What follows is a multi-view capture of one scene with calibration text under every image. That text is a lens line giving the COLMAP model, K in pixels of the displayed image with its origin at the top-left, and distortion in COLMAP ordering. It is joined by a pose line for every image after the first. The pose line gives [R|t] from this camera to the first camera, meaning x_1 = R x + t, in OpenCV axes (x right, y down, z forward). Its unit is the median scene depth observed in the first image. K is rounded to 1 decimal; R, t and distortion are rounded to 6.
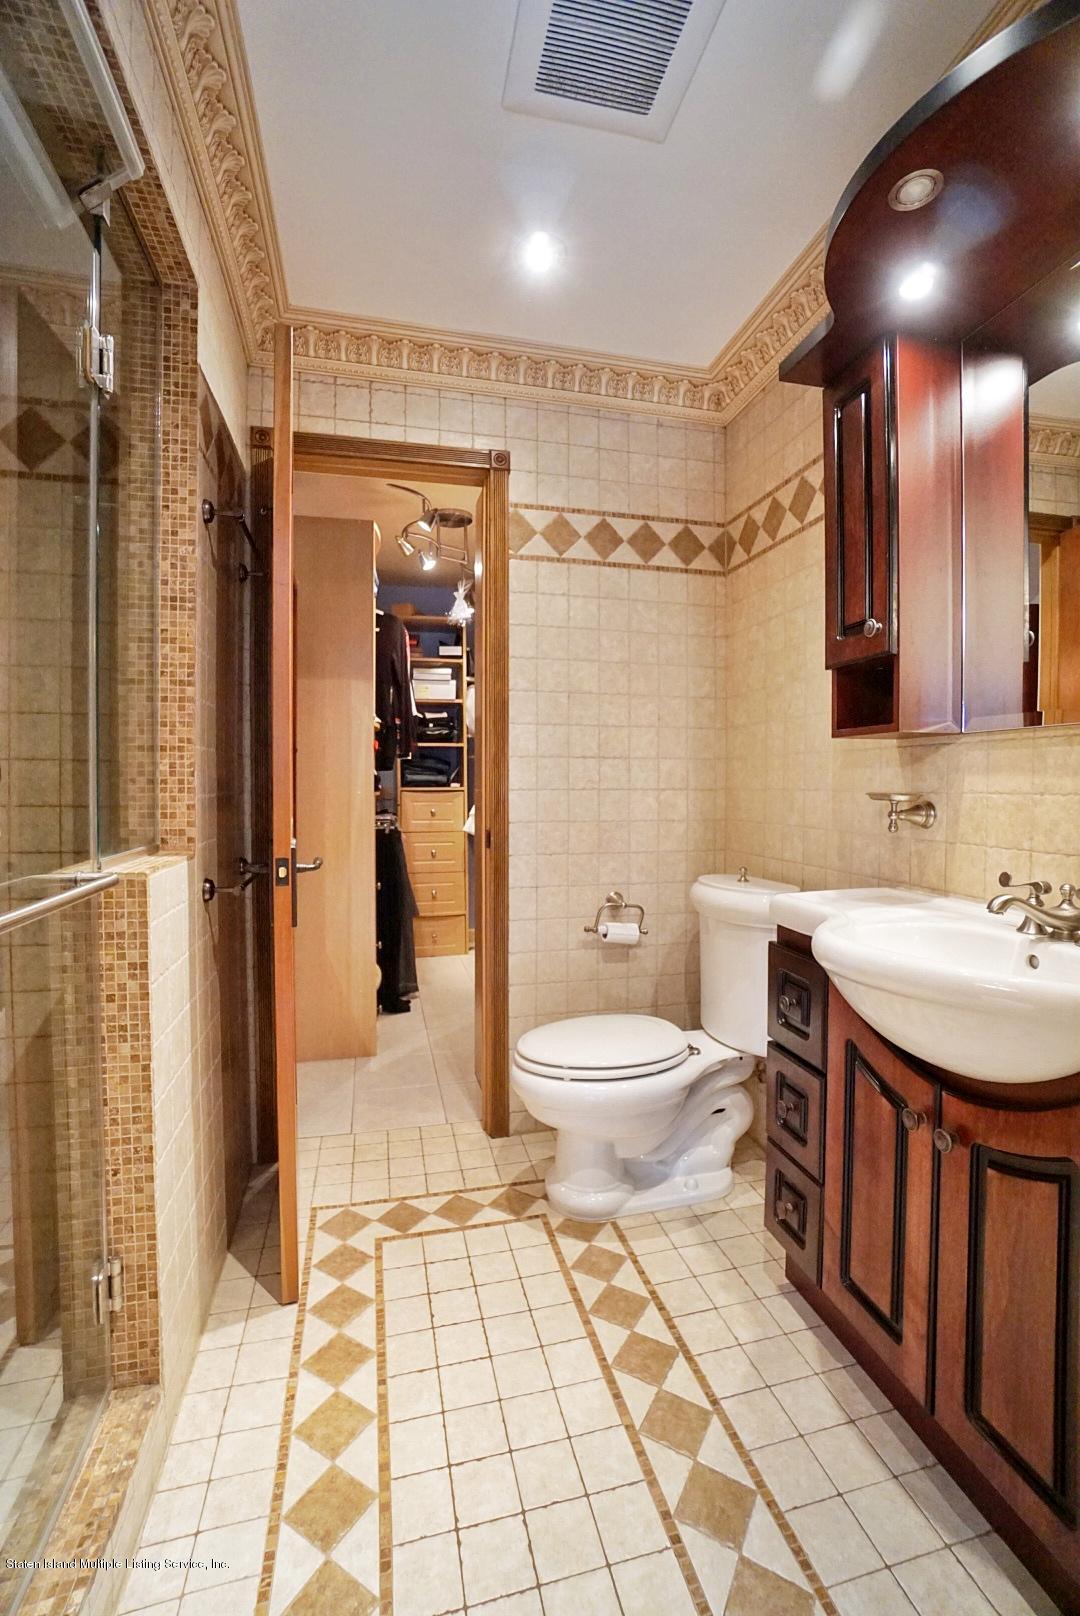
lens RADIAL K [[713.2, 0, 548.1], [0, 713.2, 795.3], [0, 0, 1]] dist [-0.049632, 0.018893]
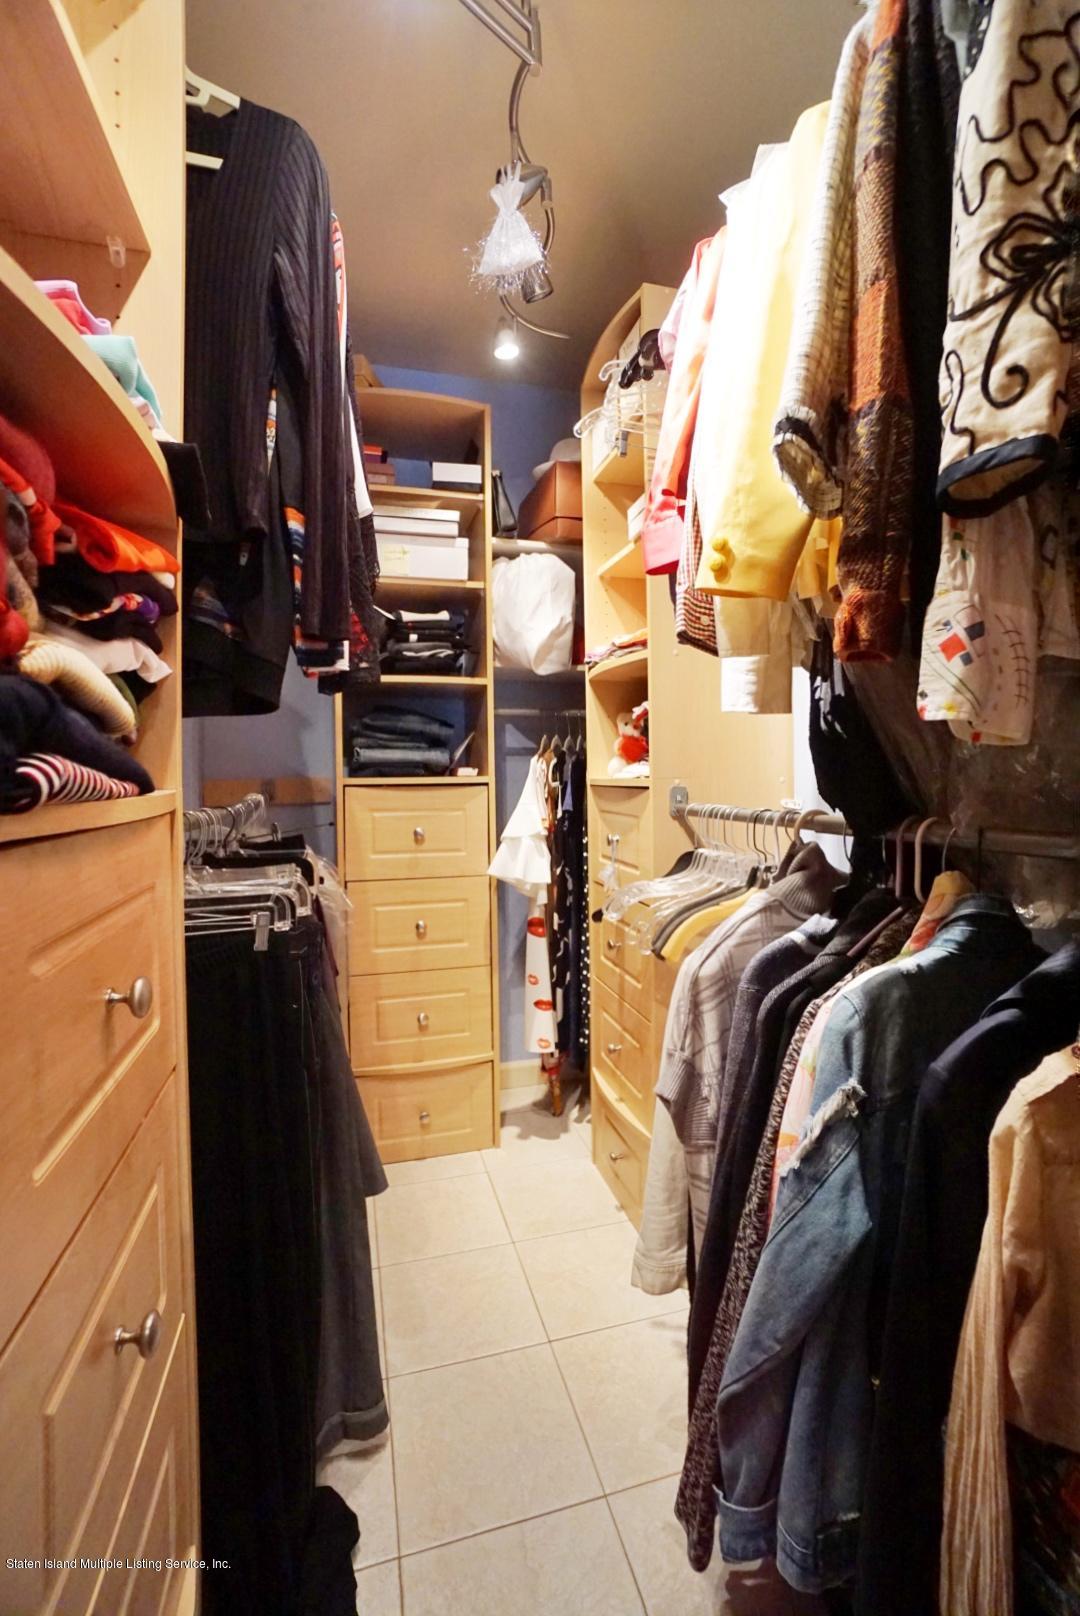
lens RADIAL K [[713.2, 0, 549.2], [0, 713.2, 797.9], [0, 0, 1]] dist [-0.049632, 0.018893]
pose [[0.999387, -0.001009, 0.034991, -0.157215], [0.000464, 0.999879, 0.015563, -0.007915], [-0.035003, -0.015537, 0.999266, 0.910740]]
